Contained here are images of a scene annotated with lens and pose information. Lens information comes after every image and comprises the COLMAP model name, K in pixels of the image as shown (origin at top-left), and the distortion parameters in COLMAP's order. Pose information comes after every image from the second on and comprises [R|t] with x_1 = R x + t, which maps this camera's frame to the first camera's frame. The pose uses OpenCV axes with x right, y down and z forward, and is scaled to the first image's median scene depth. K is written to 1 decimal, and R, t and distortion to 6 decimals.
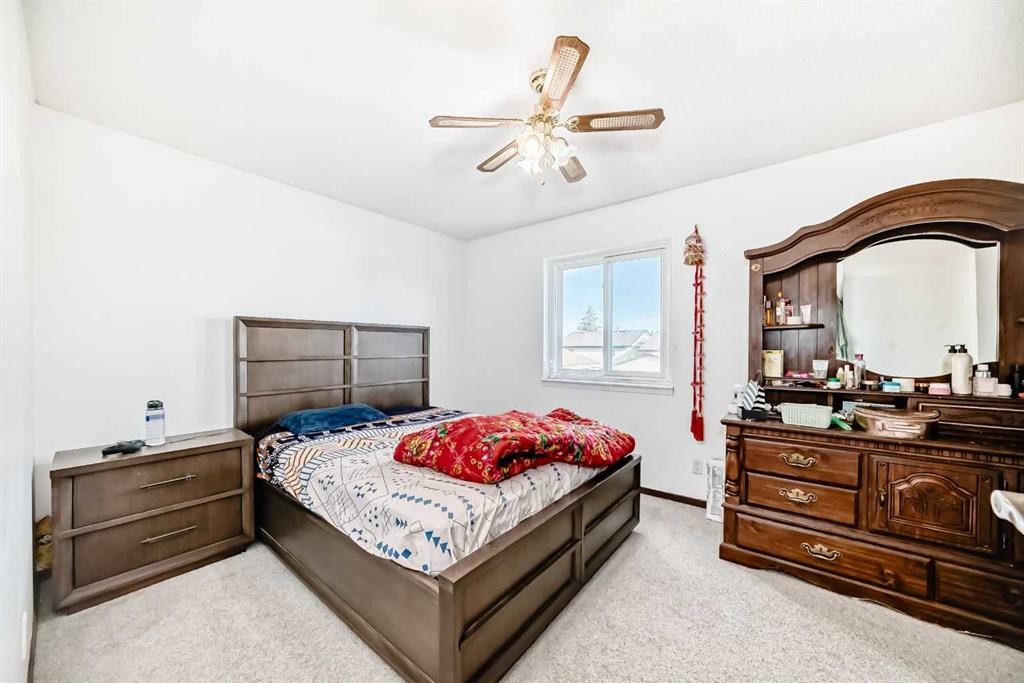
lens RADIAL K [[360.9, 0, 520.4], [0, 360.9, 350.3], [0, 0, 1]] dist [-0.020067, 0.002833]
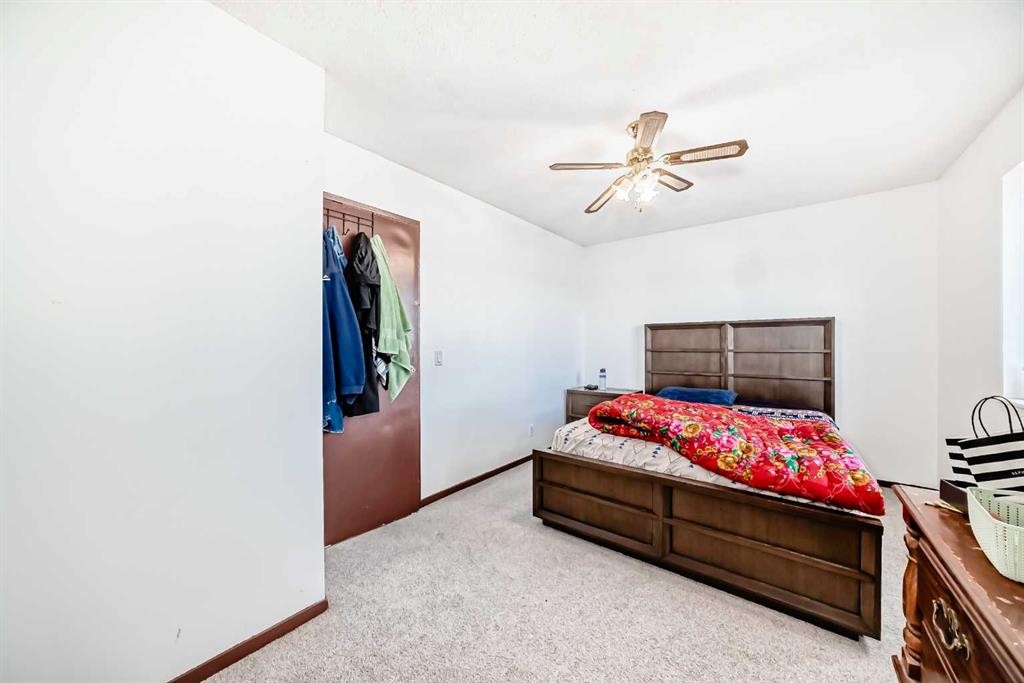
lens RADIAL K [[360.9, 0, 517.0], [0, 360.9, 345.1], [0, 0, 1]] dist [-0.020067, 0.002833]
pose [[-0.004238, 0.001079, -0.999990, 0.843138], [-0.001487, 0.999998, 0.001085, 0.001135], [0.999990, 0.001491, -0.004236, 0.376304]]
